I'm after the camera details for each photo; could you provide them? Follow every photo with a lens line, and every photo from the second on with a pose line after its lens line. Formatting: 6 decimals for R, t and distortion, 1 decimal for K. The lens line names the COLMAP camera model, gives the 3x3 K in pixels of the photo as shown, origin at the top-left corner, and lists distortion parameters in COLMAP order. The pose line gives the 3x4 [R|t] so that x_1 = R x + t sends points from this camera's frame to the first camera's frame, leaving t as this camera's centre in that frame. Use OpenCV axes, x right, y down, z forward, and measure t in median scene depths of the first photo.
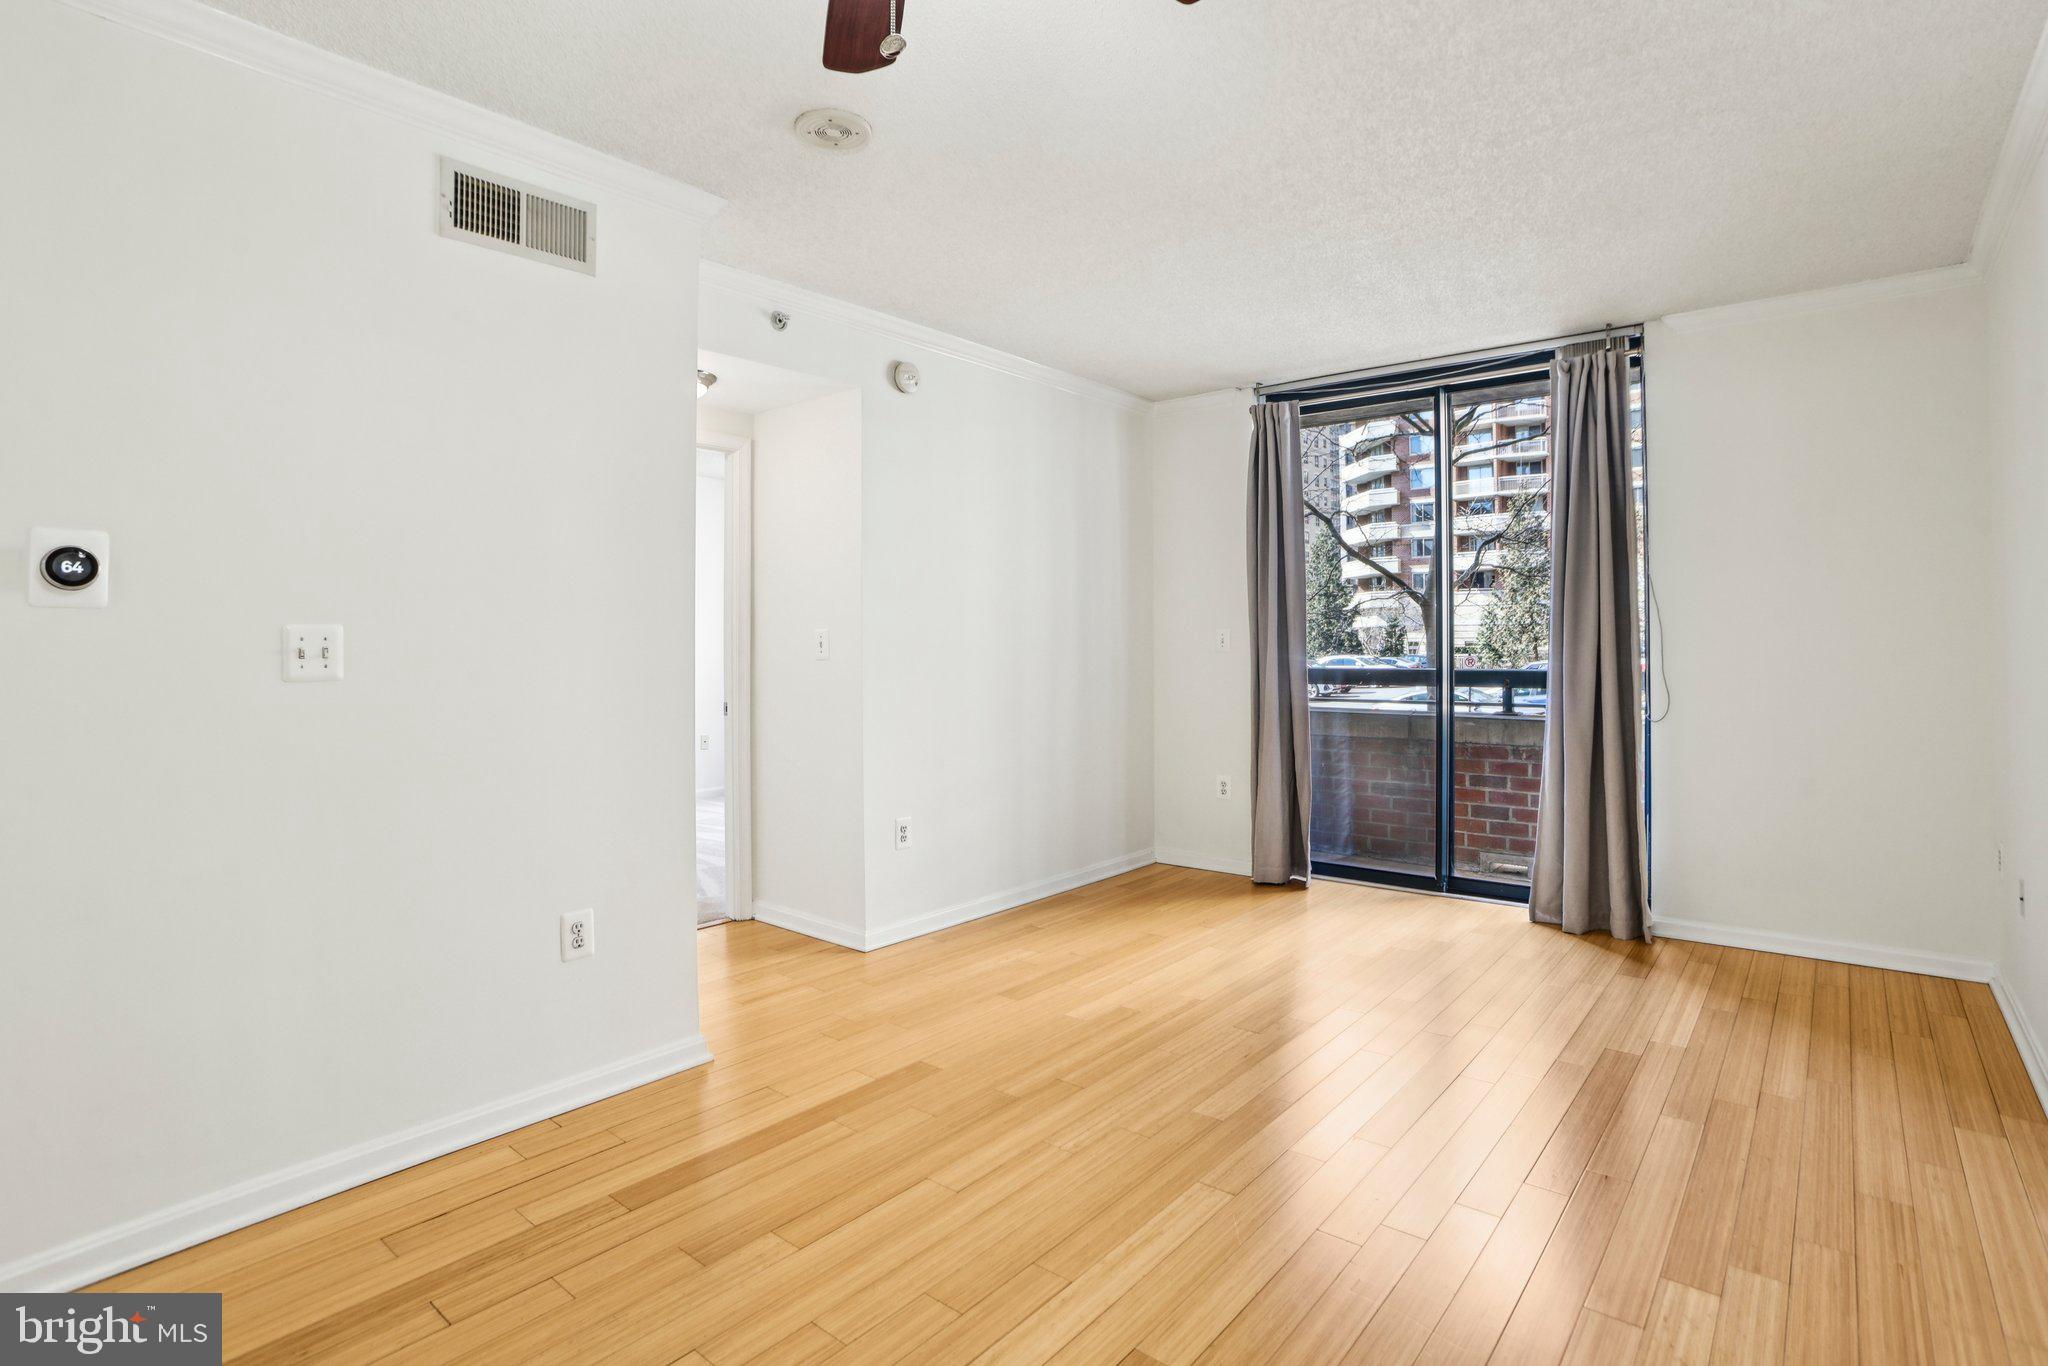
lens RADIAL K [[1018.7, 0, 1024.8], [0, 1018.7, 612.0], [0, 0, 1]] dist [-0.029369, 0.013414]
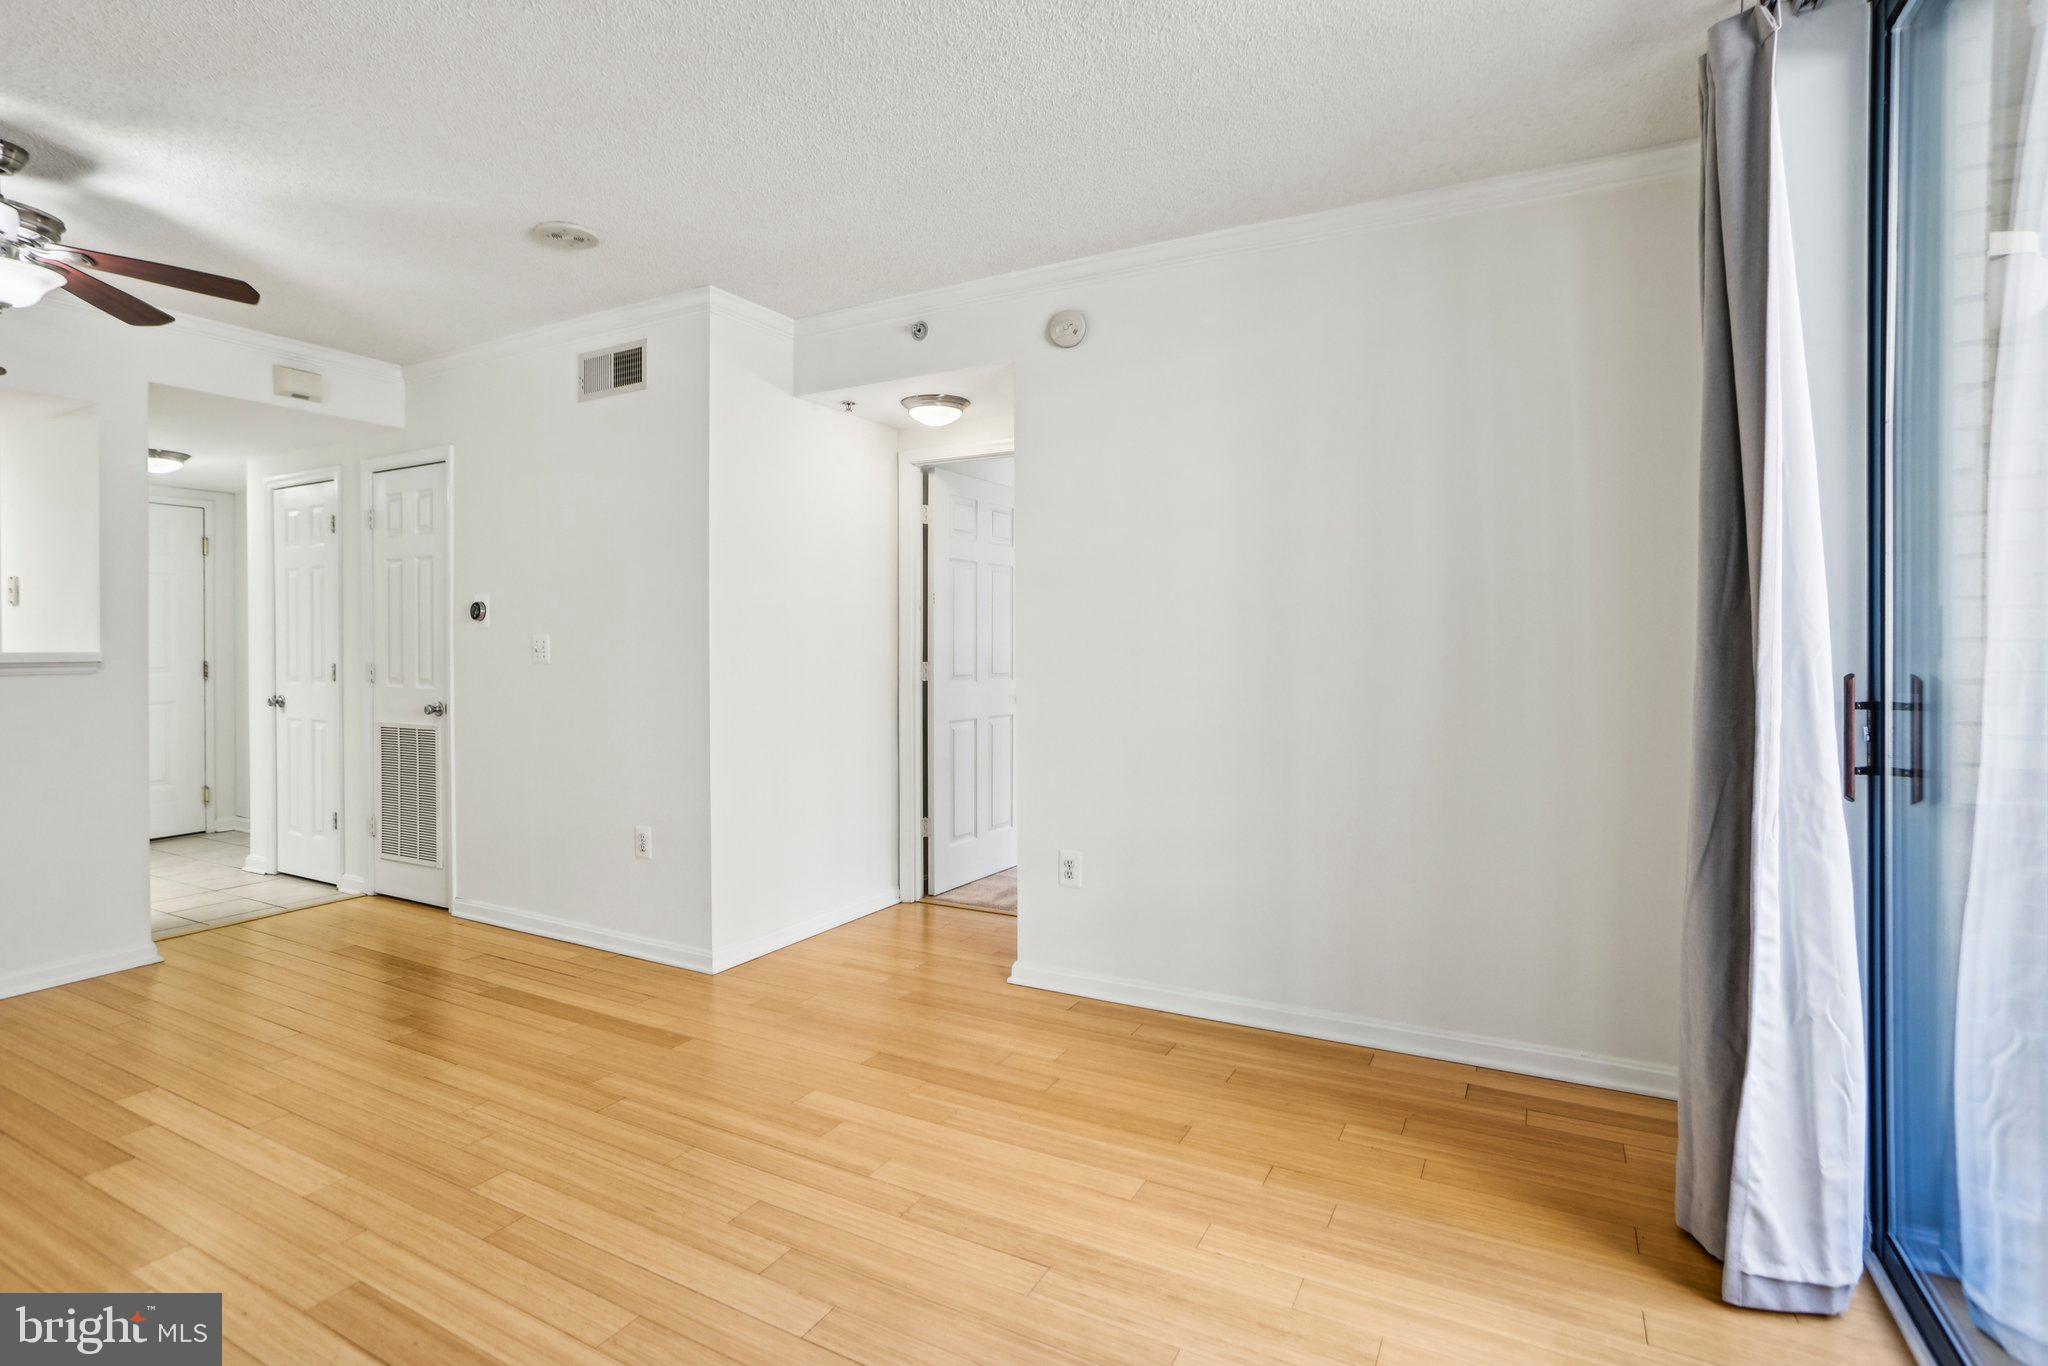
lens RADIAL K [[1018.7, 0, 1062.2], [0, 1018.7, 646.8], [0, 0, 1]] dist [-0.029369, 0.013414]
pose [[0.195183, 0.002705, -0.980763, 0.997266], [0.029018, 0.999542, 0.008532, 0.035109], [0.980338, -0.030125, 0.195015, 1.170139]]
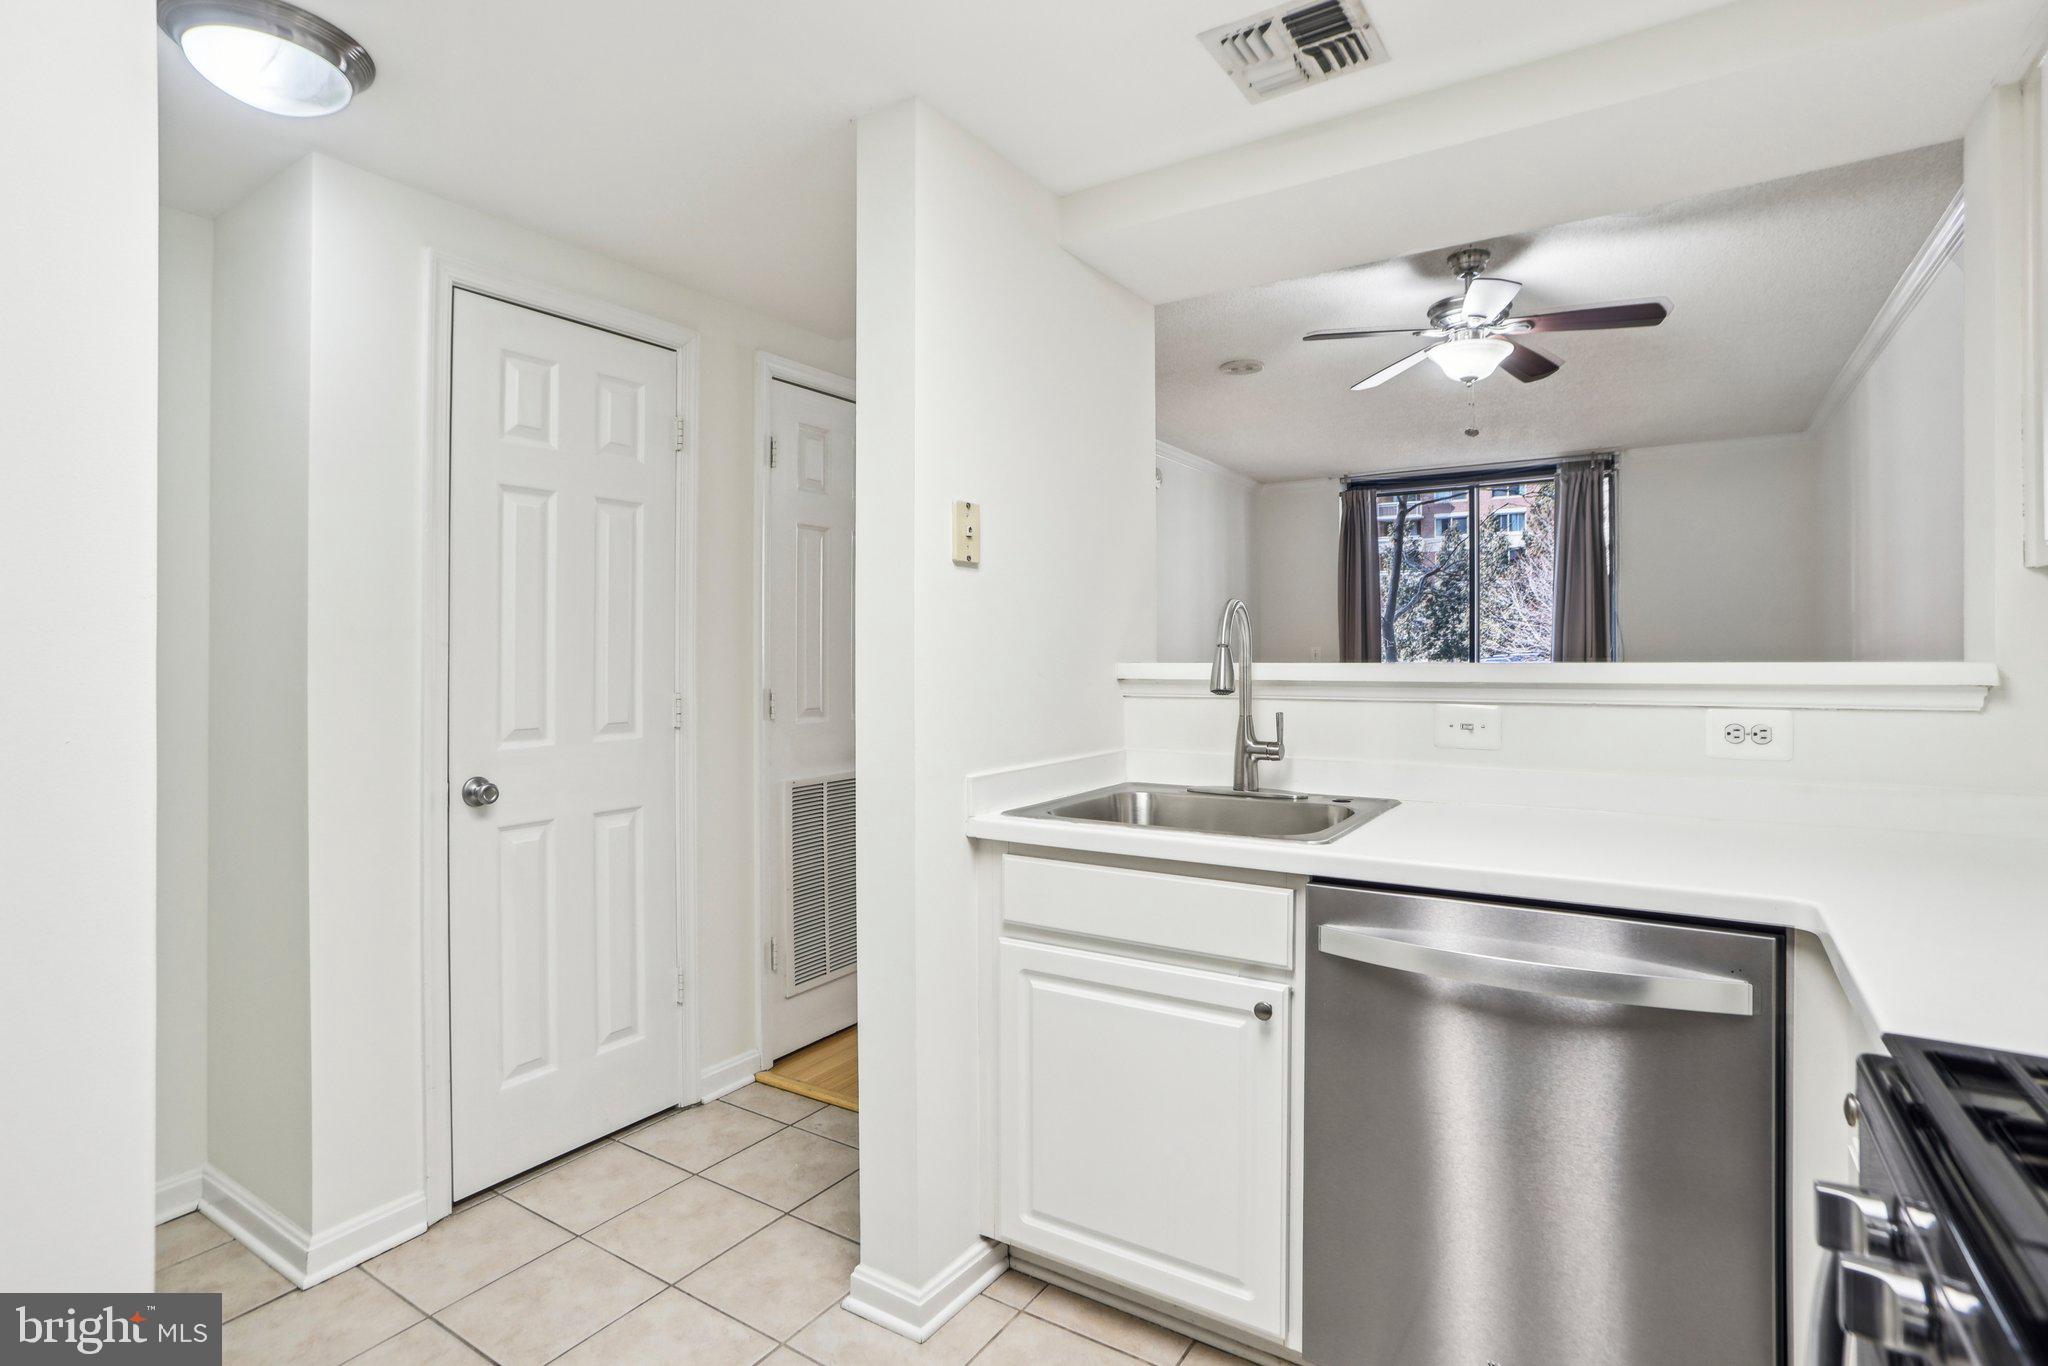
lens RADIAL K [[1018.7, 0, 1008.8], [0, 1018.7, 674.7], [0, 0, 1]] dist [-0.029369, 0.013414]
pose [[0.994175, -0.007272, 0.107532, -0.606070], [0.002381, 0.998960, 0.045541, -0.017193], [-0.107751, -0.045019, 0.993158, -0.580428]]
